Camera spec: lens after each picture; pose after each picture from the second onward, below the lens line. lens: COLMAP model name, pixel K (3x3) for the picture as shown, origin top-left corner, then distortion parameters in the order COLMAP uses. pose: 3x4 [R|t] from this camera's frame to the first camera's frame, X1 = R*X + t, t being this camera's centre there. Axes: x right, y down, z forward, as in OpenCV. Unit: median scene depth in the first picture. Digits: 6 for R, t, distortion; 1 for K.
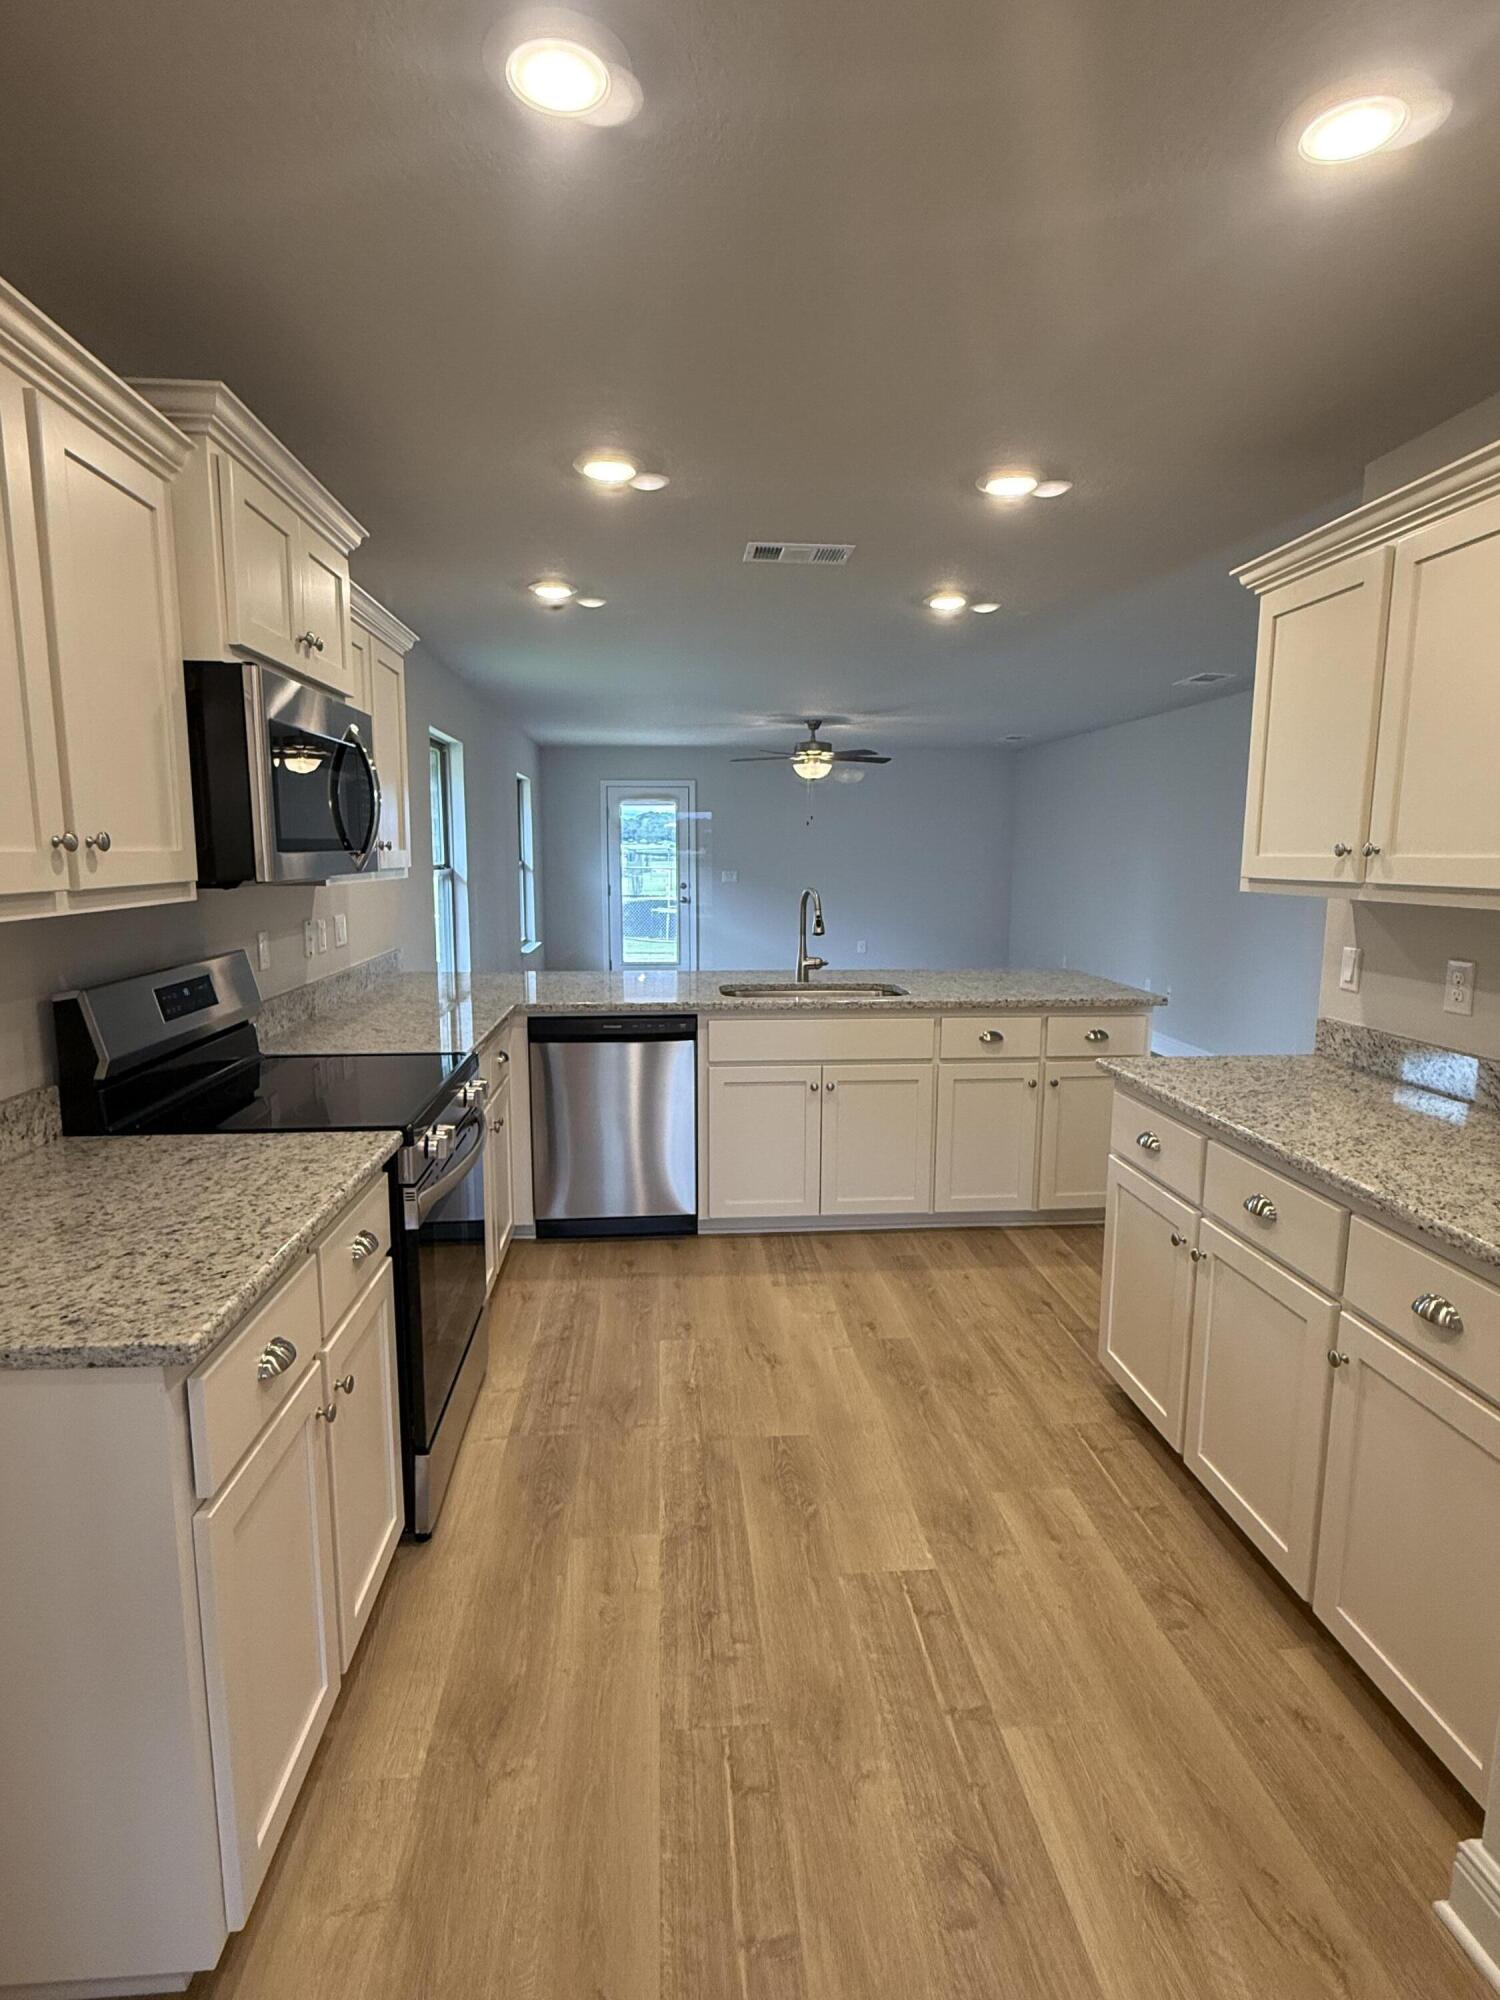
lens RADIAL K [[1015.3, 0, 750.0], [0, 1015.3, 1000.0], [0, 0, 1]] dist [0.000494, 0.000105]
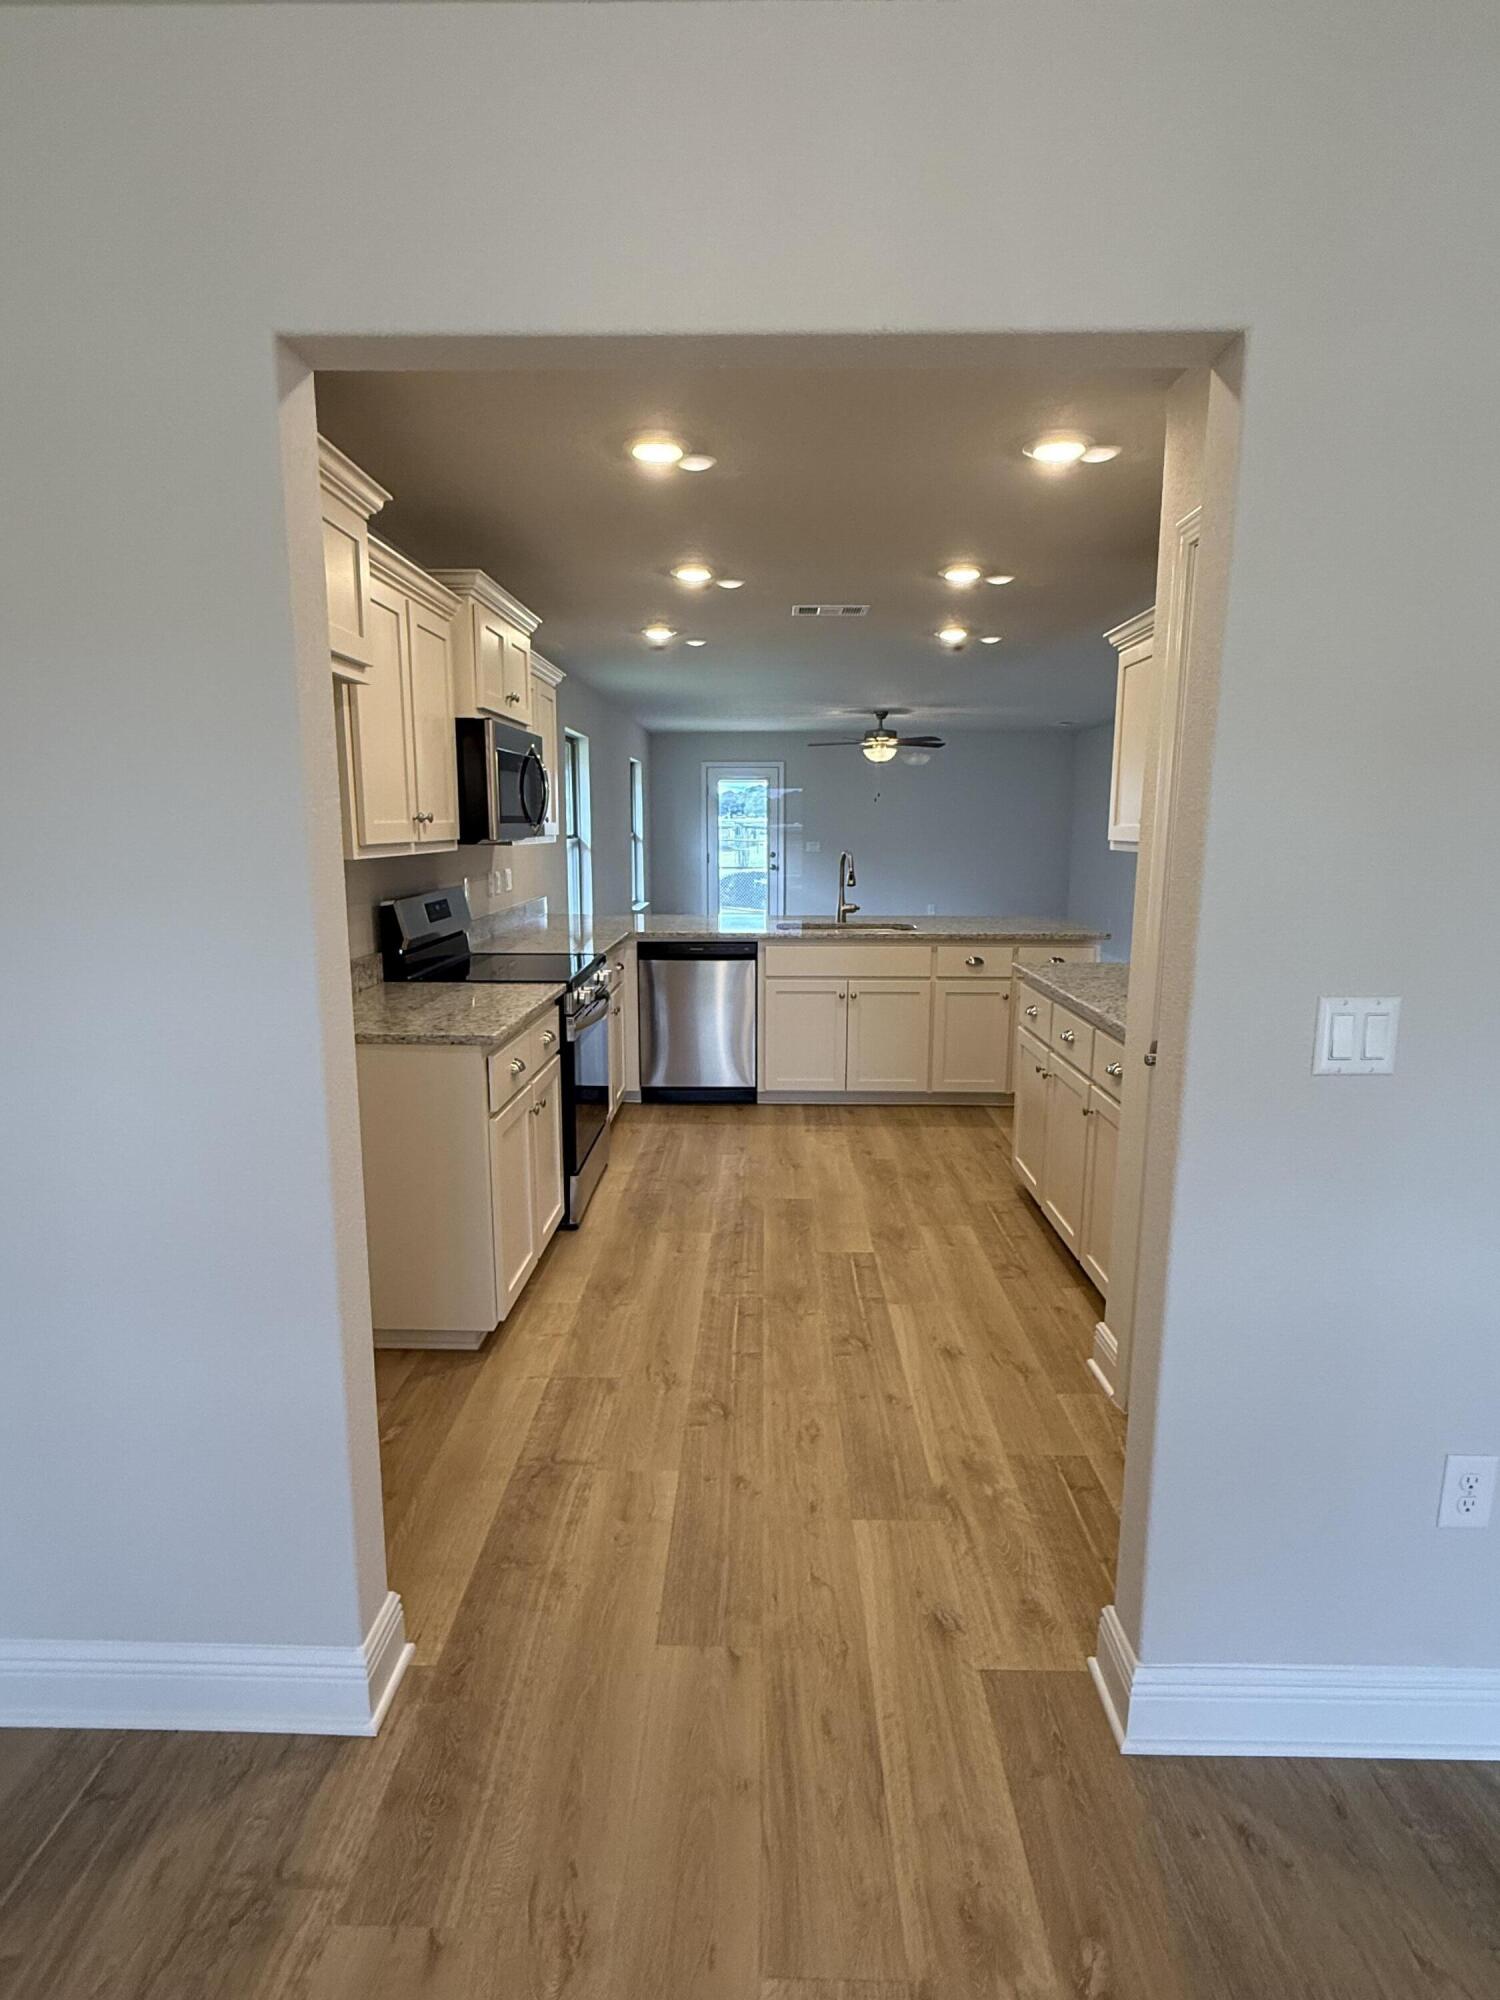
lens RADIAL K [[1011.3, 0, 752.5], [0, 1011.3, 1002.8], [0, 0, 1]] dist [-0.003079, 0.000449]
pose [[0.994711, 0.017001, -0.101295, 0.101615], [-0.014075, 0.999465, 0.029531, 0.070275], [0.101743, -0.027949, 0.994418, -0.463092]]
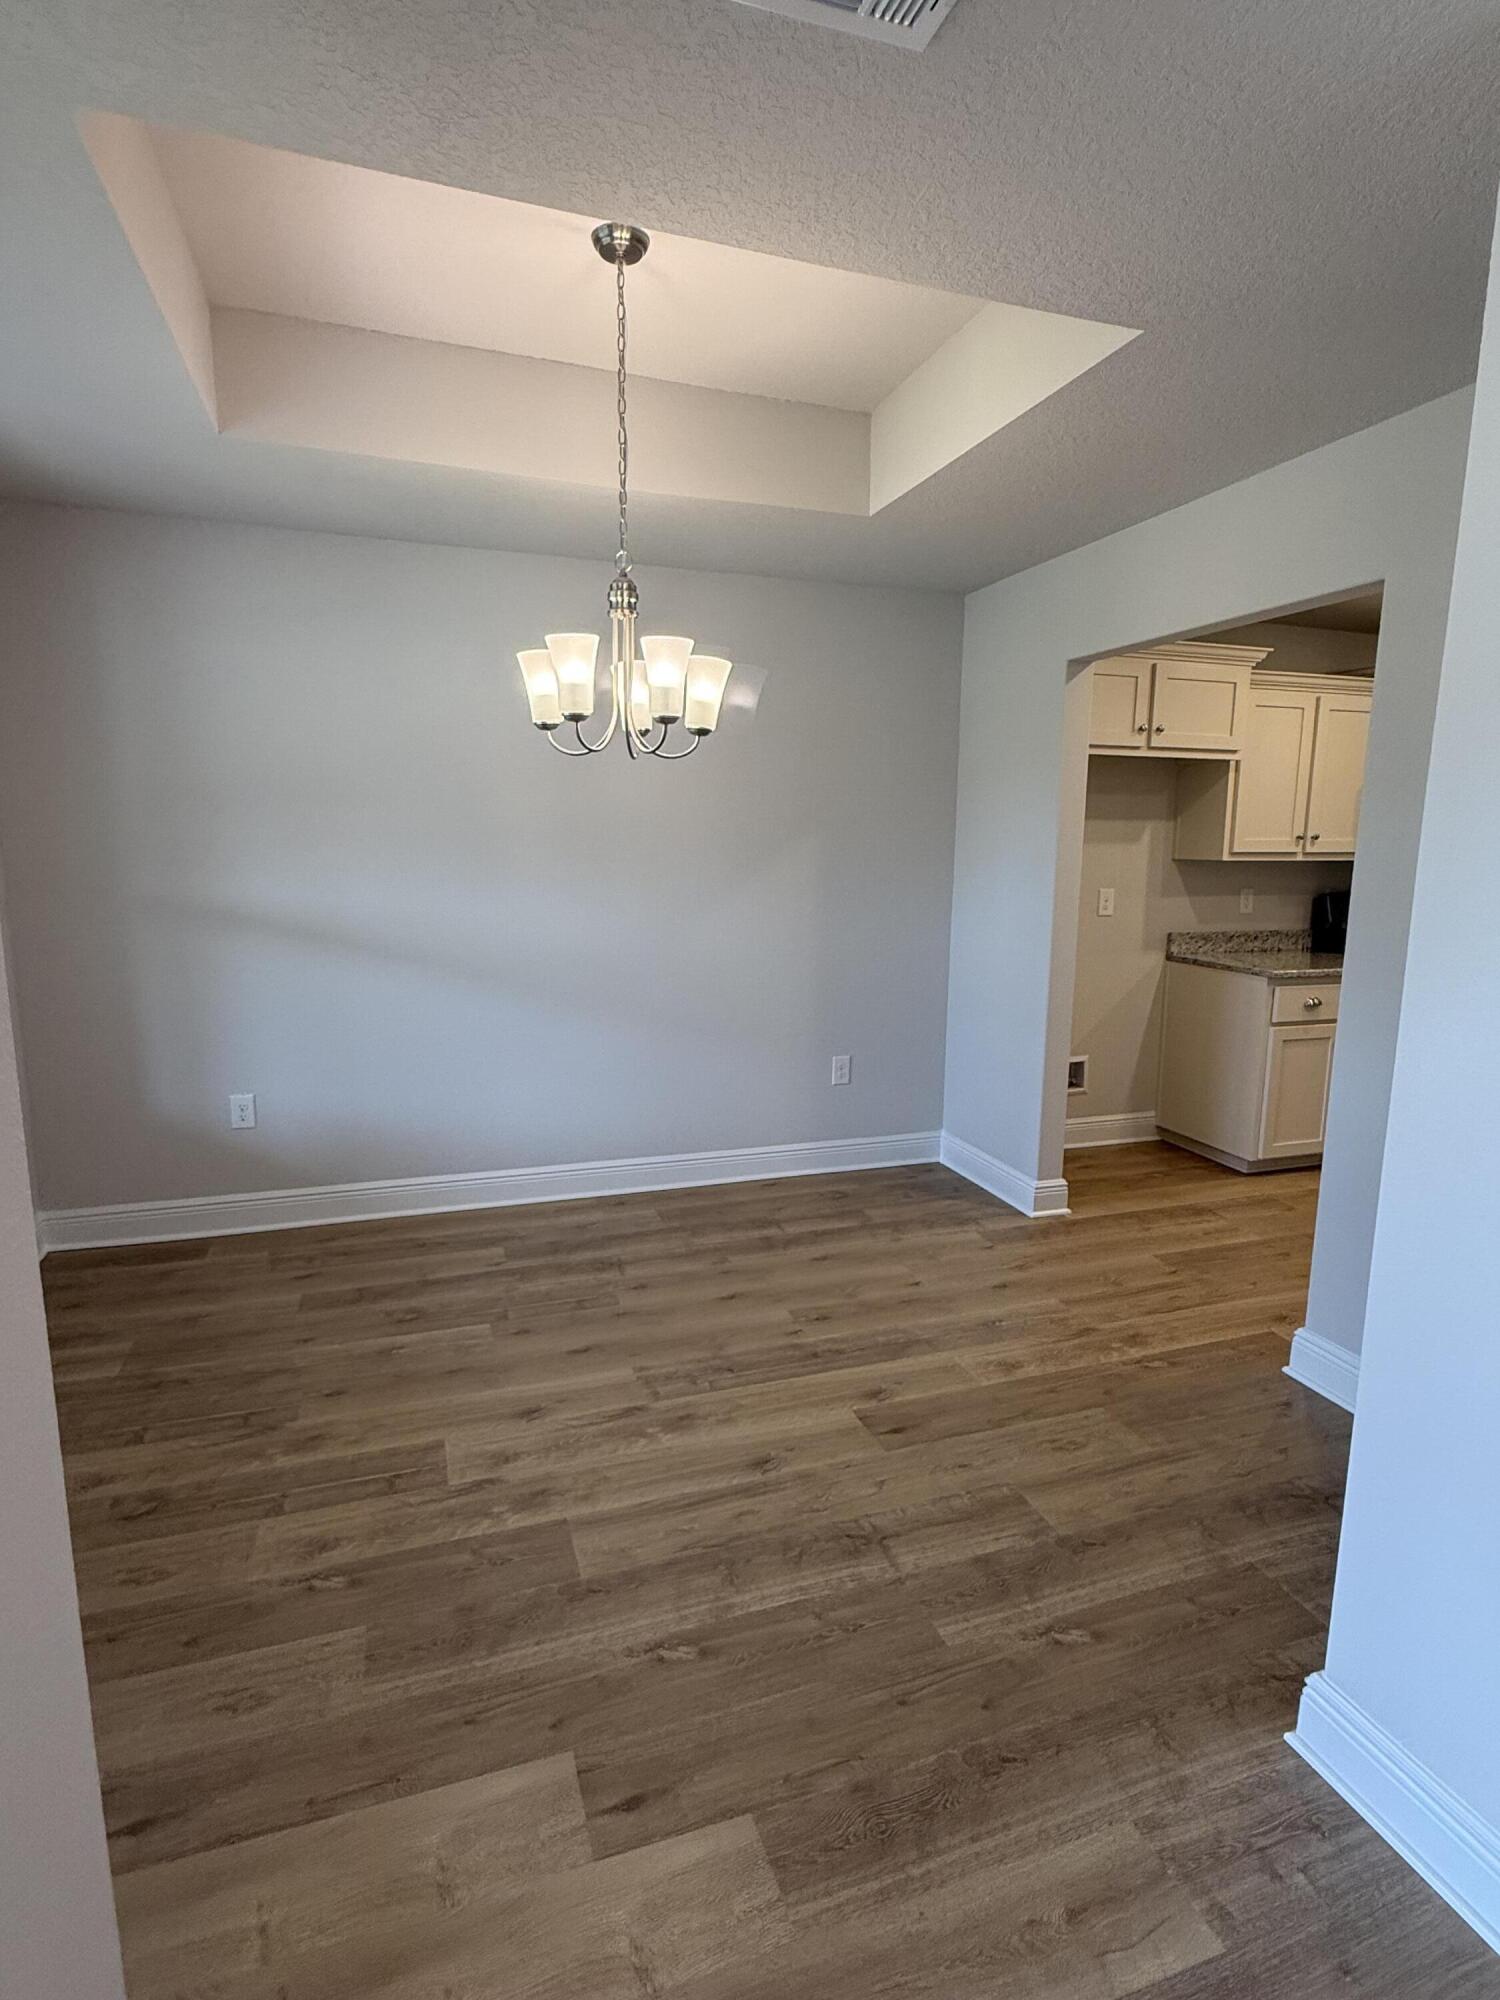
lens RADIAL K [[1011.3, 0, 752.5], [0, 1011.3, 1002.8], [0, 0, 1]] dist [-0.003079, 0.000449]
pose [[0.243247, 0.153587, -0.957728, 0.950062], [-0.148284, 0.981666, 0.119764, 0.108733], [0.958563, 0.112883, 0.261561, -0.666265]]
